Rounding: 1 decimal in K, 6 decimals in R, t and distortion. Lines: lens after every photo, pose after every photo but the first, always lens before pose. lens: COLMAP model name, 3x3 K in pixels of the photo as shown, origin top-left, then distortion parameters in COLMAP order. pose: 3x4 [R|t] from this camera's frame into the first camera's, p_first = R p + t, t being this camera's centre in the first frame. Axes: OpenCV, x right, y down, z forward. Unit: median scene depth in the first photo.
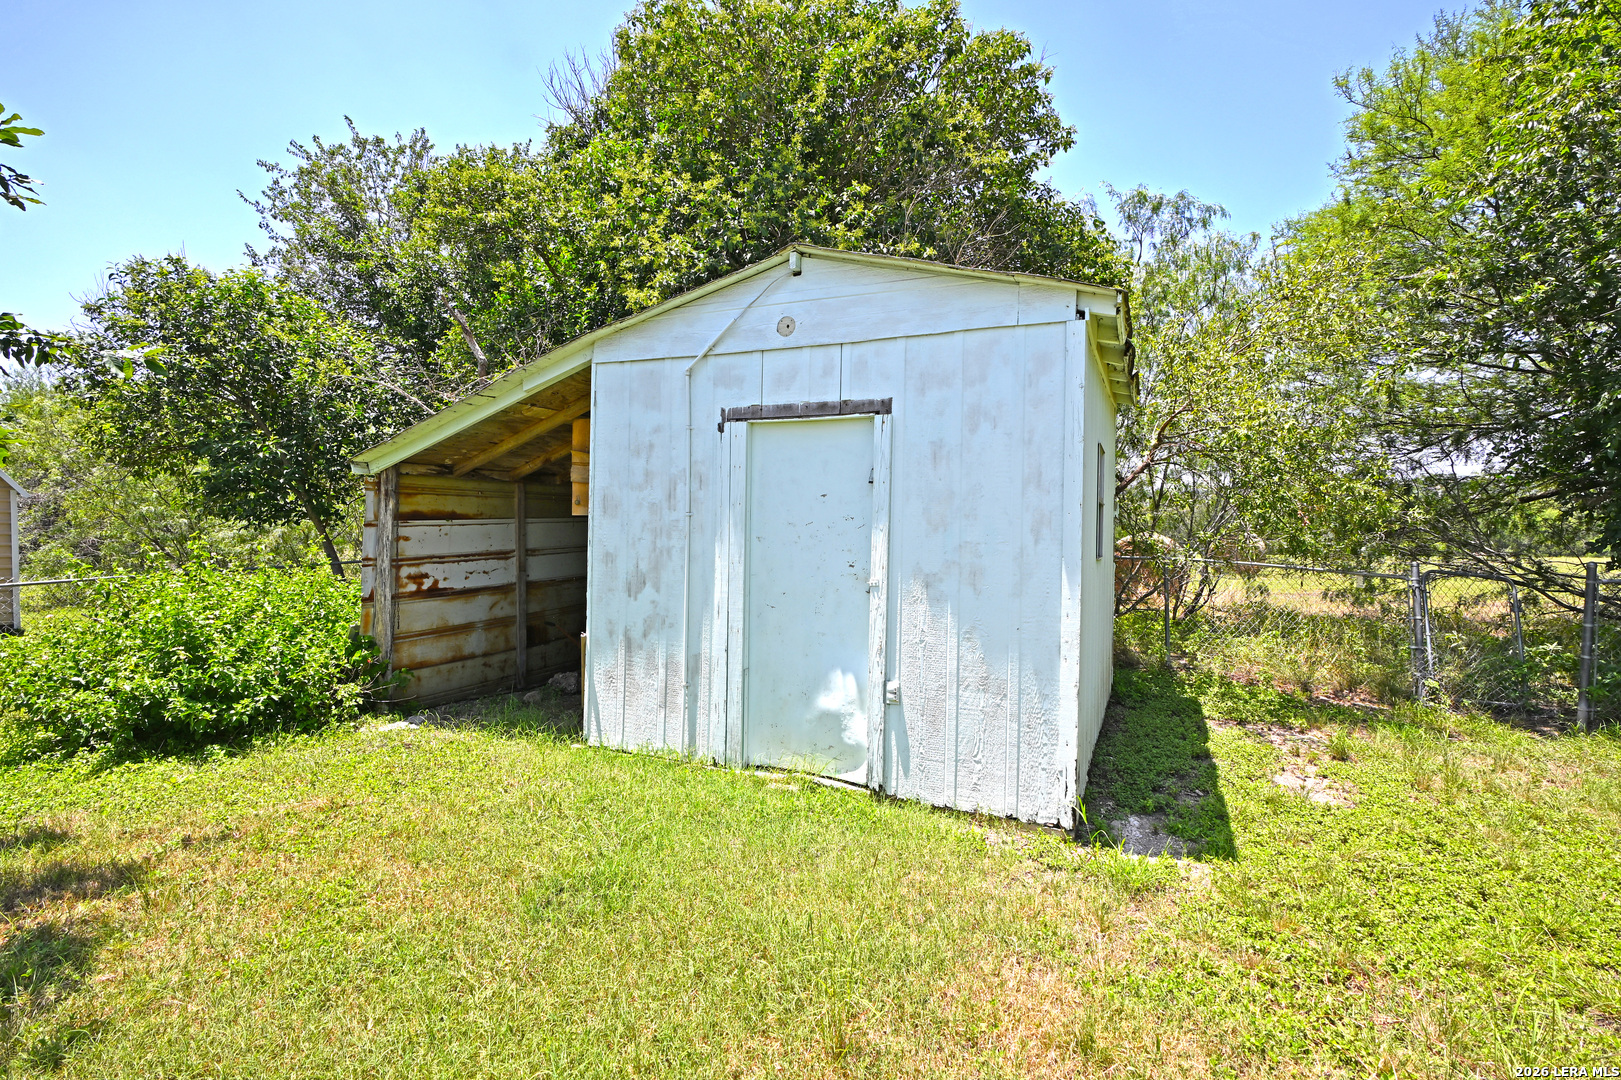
lens RADIAL K [[807.1, 0, 826.7], [0, 807.1, 536.9], [0, 0, 1]] dist [0.001647, -0.000642]
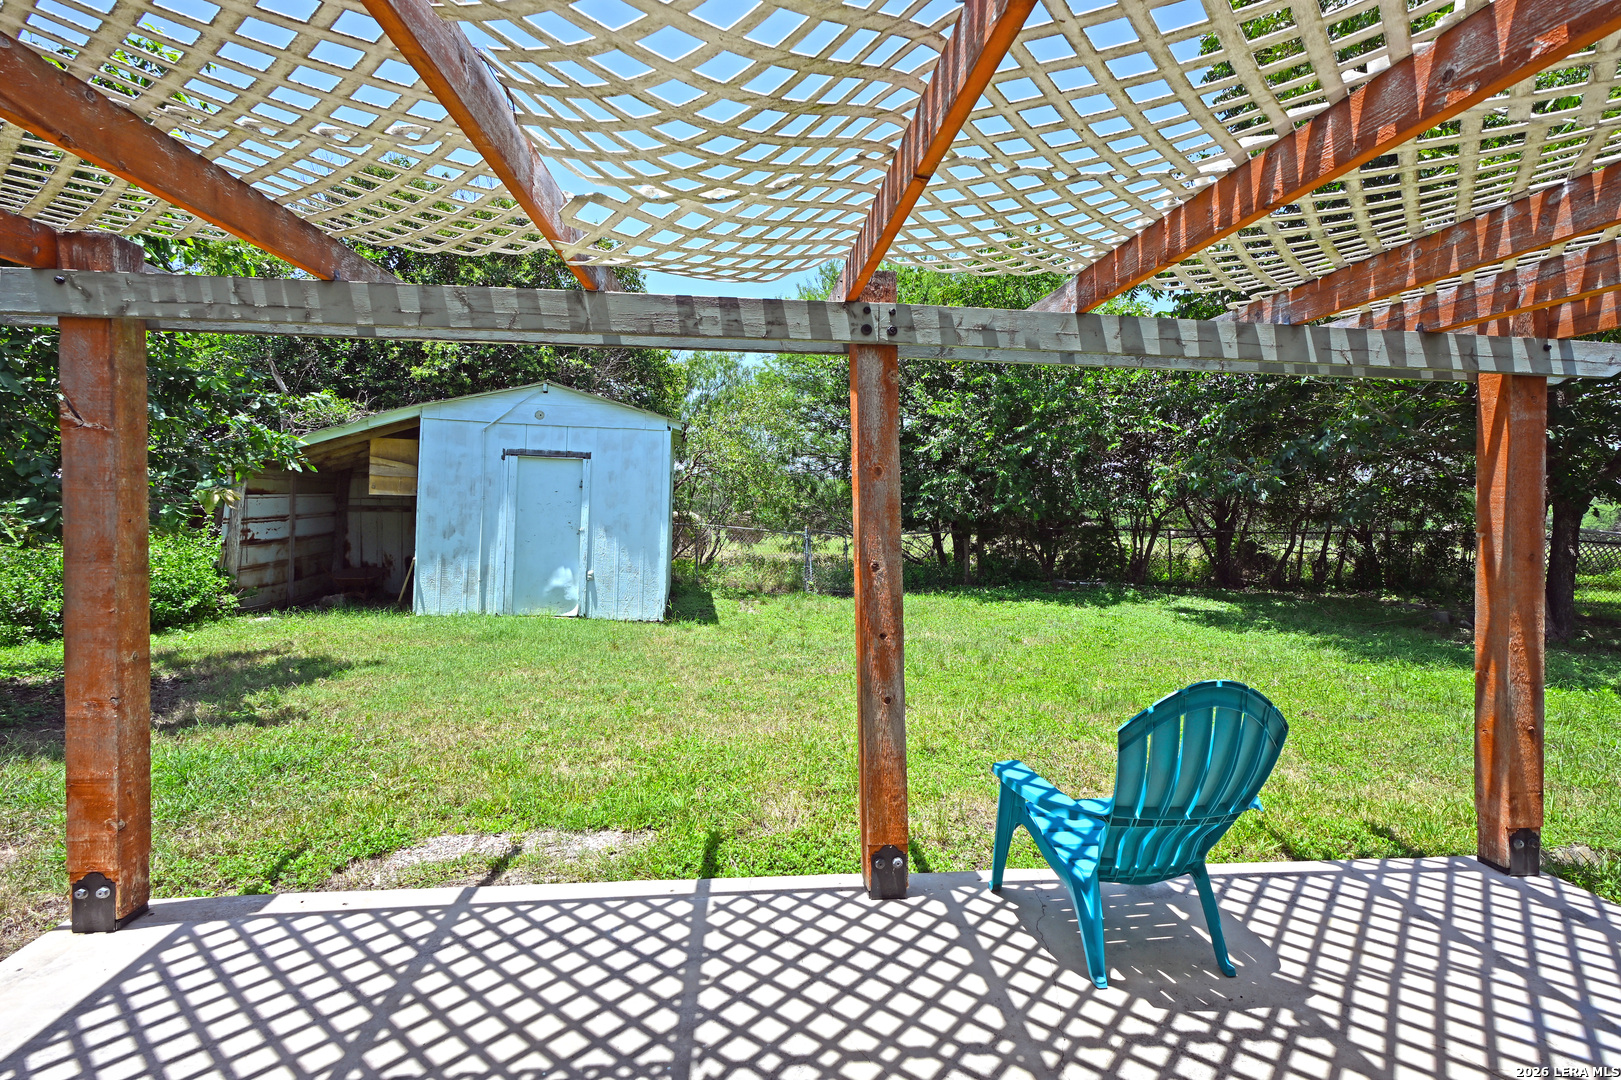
lens RADIAL K [[807.1, 0, 816.7], [0, 807.1, 527.7], [0, 0, 1]] dist [0.001647, -0.000642]
pose [[0.854302, 0.006597, 0.519735, -0.516678], [-0.014926, 0.999818, 0.011843, 0.011404], [-0.519563, -0.017875, 0.854245, -1.220252]]
